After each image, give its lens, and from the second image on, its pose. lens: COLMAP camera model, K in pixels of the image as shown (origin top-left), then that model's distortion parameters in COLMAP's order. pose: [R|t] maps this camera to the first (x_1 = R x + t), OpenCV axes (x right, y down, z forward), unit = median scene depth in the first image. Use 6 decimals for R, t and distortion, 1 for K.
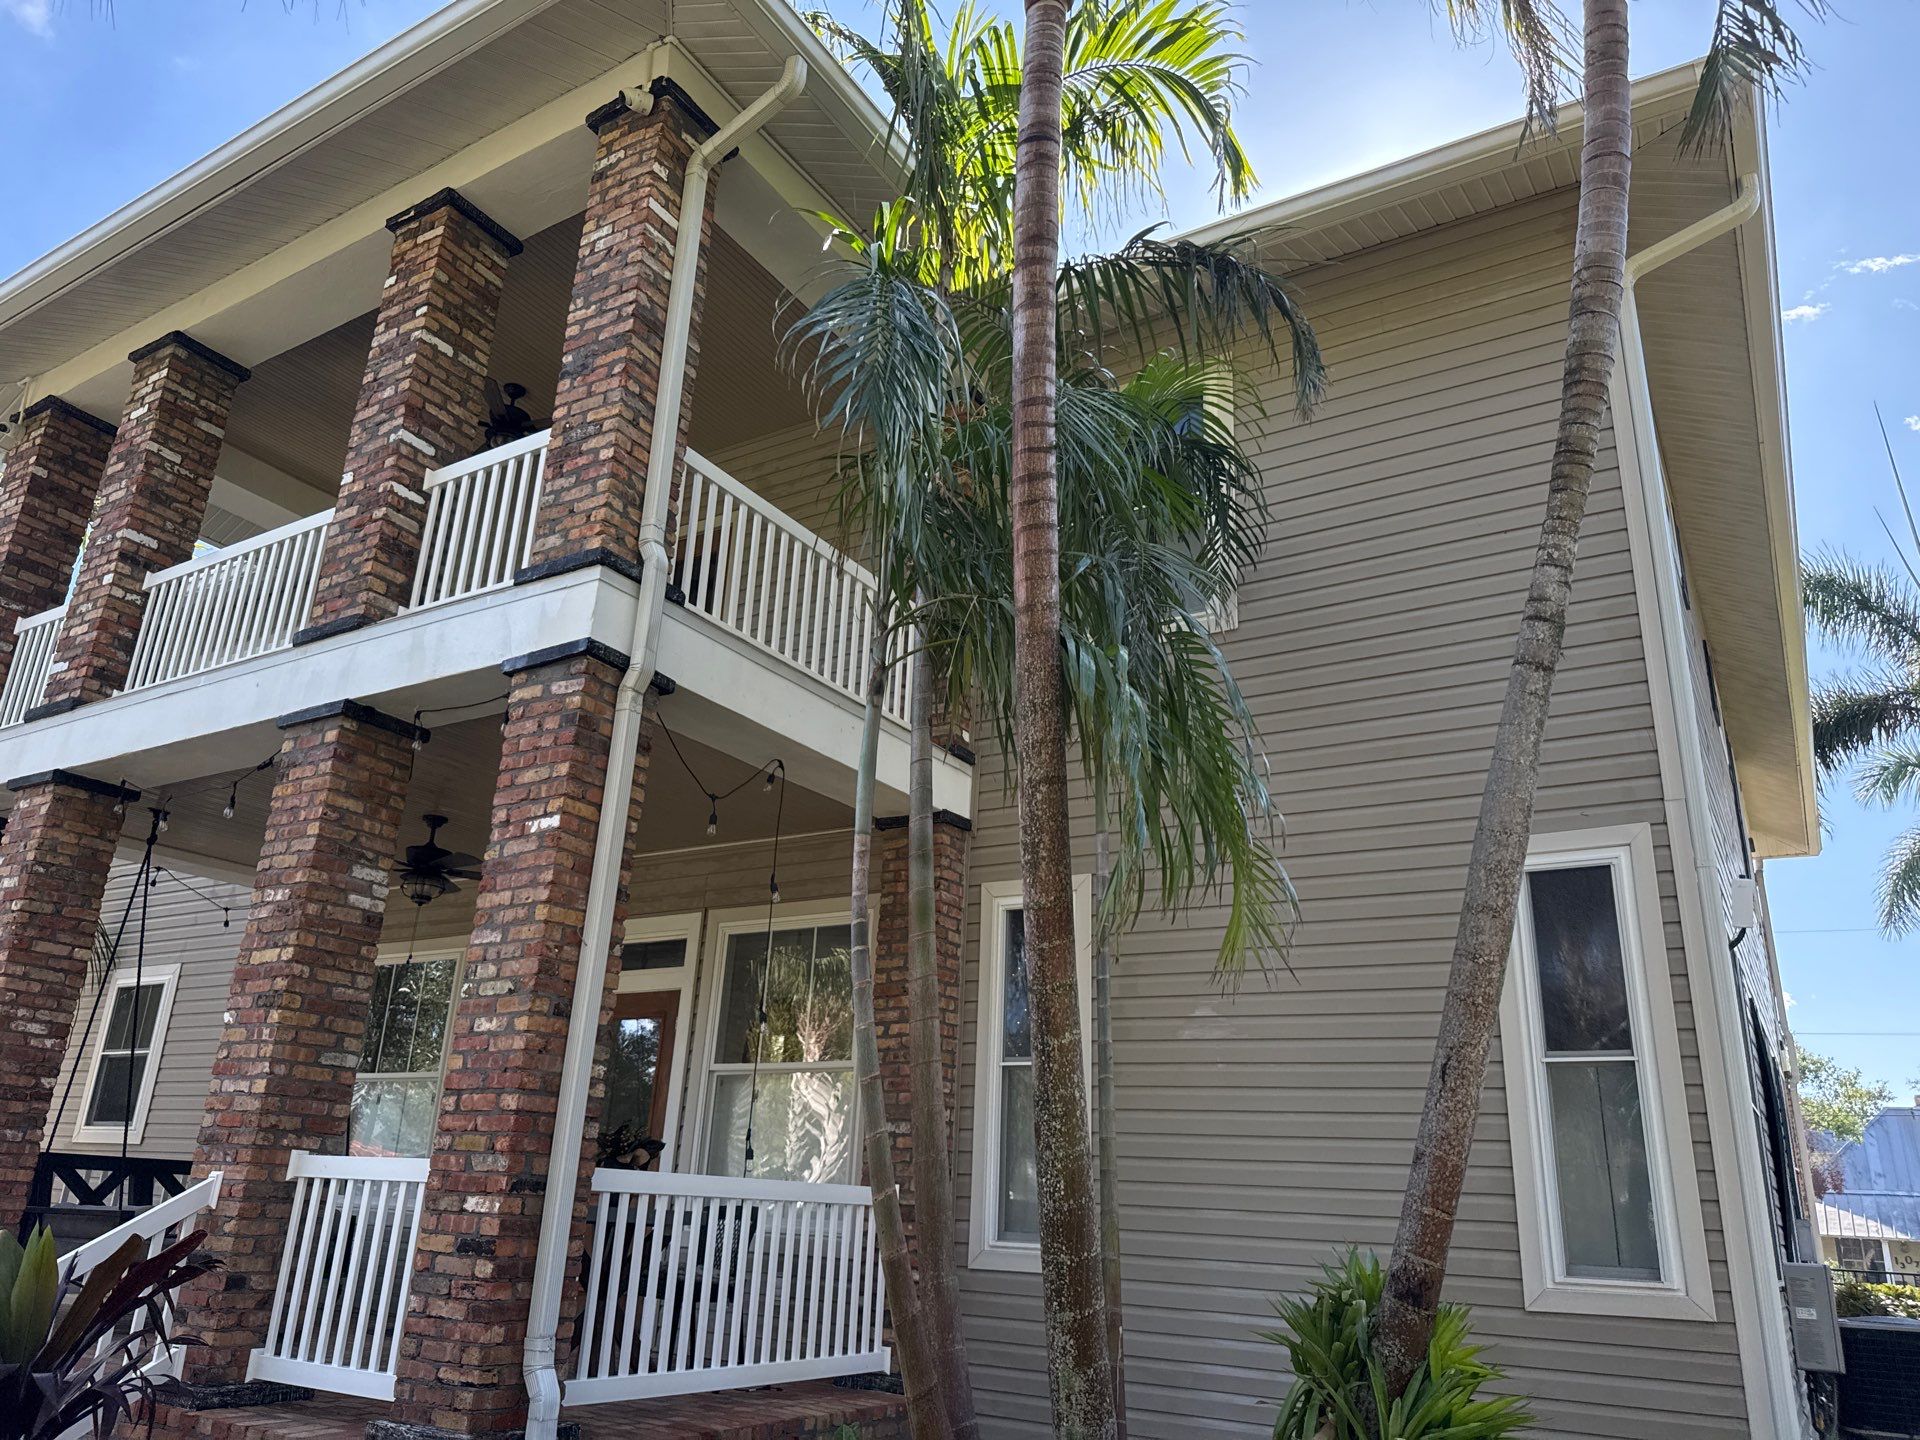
lens RADIAL K [[1338.6, 0, 967.3], [0, 1338.6, 725.6], [0, 0, 1]] dist [0.133458, -0.243822]
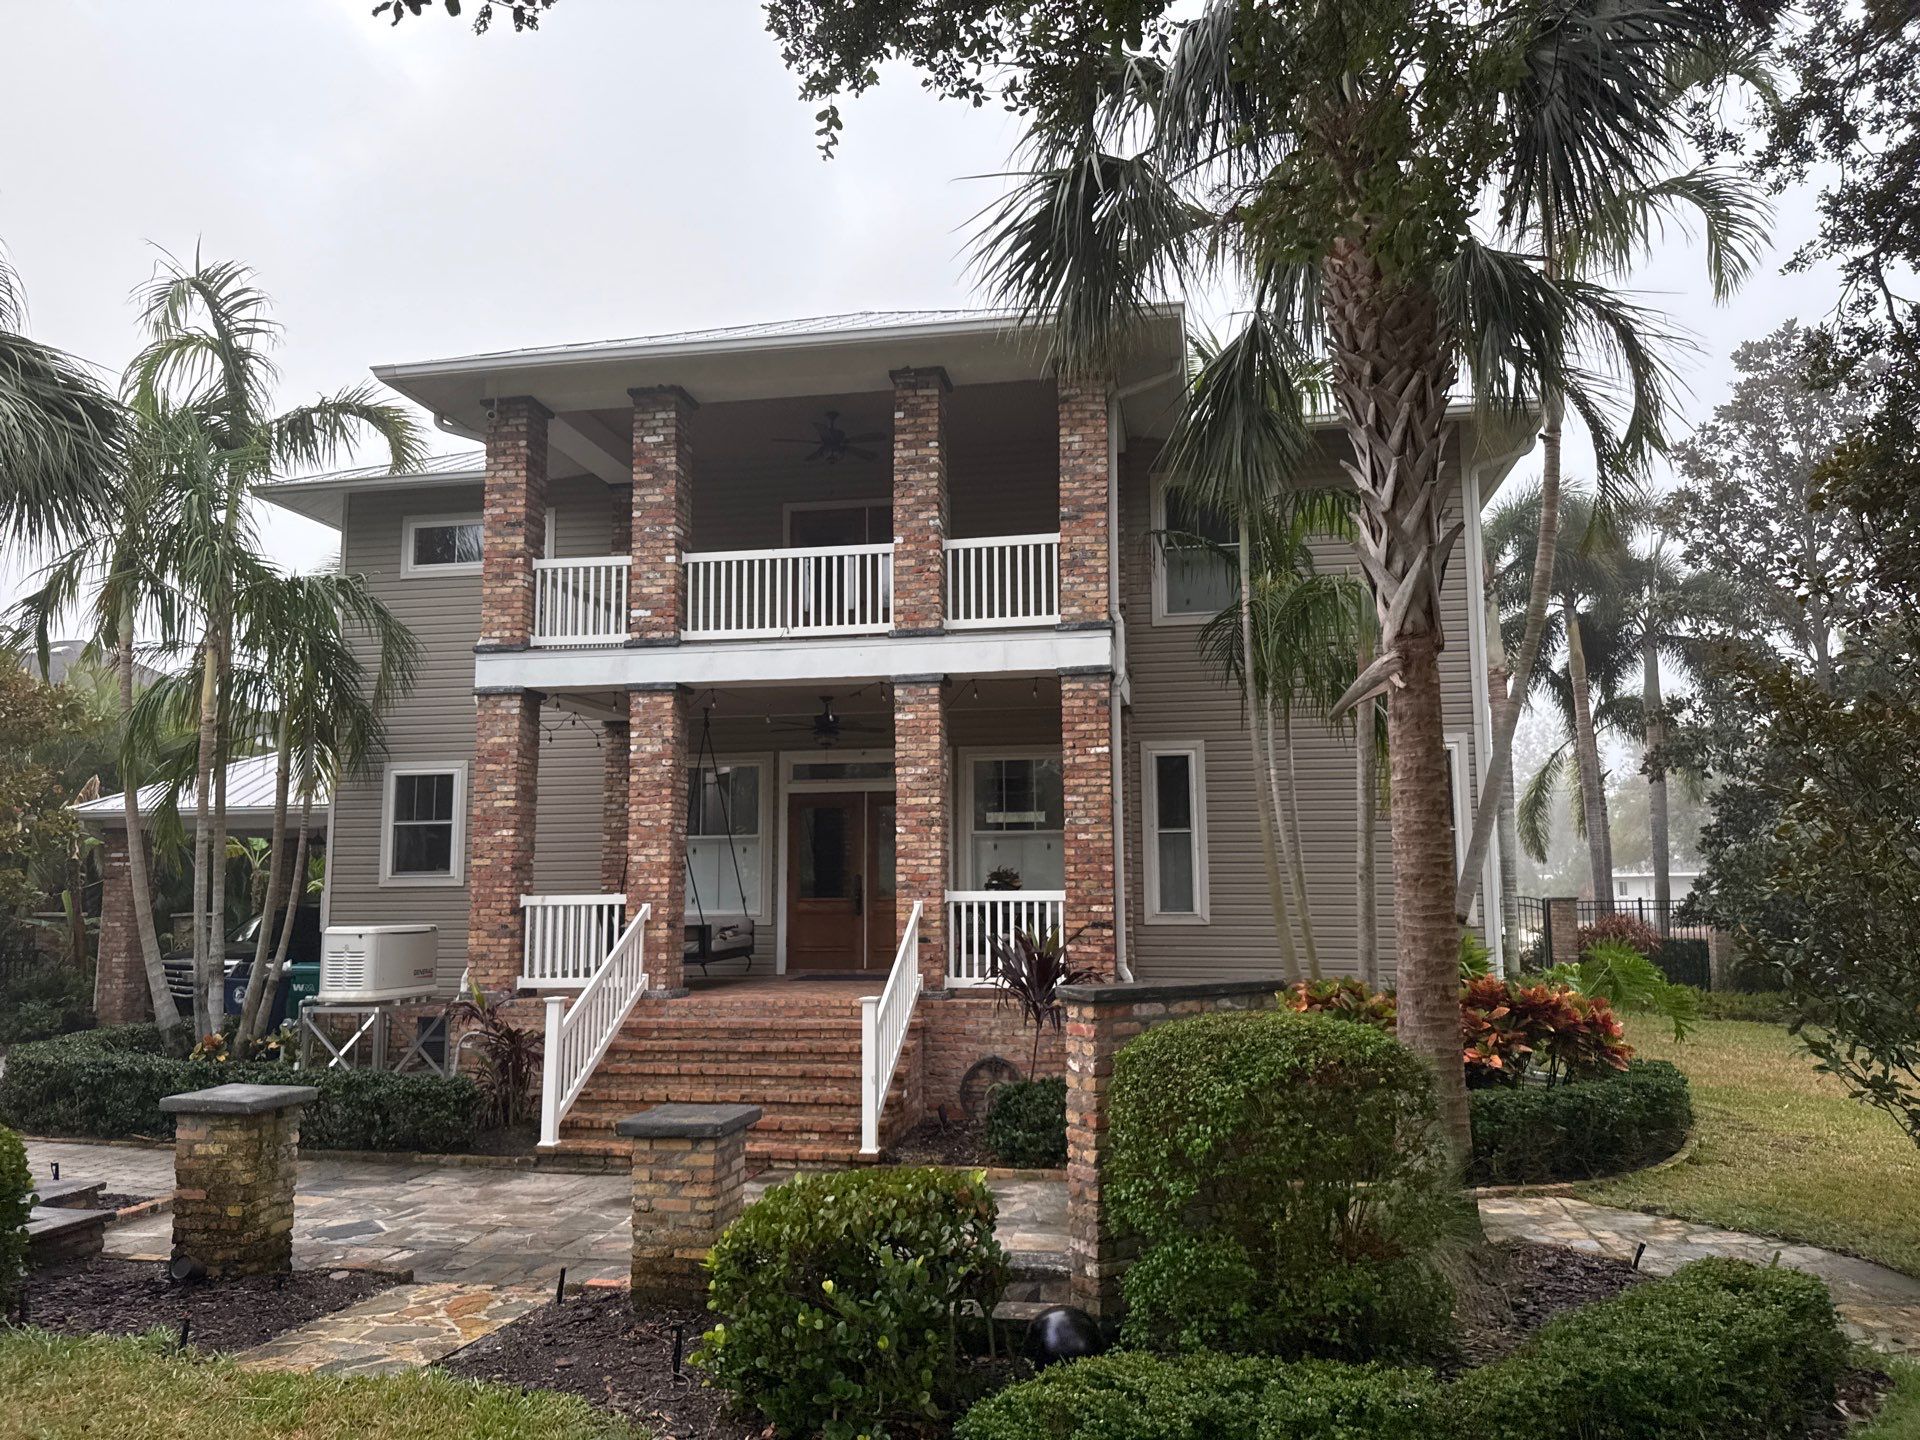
lens RADIAL K [[1338.6, 0, 967.3], [0, 1338.6, 725.6], [0, 0, 1]] dist [0.133458, -0.243822]
pose [[0.937090, -0.006148, 0.349034, -1.201179], [-0.072791, 0.974425, 0.212595, -0.395912], [-0.341415, -0.224627, 0.912676, -0.894402]]
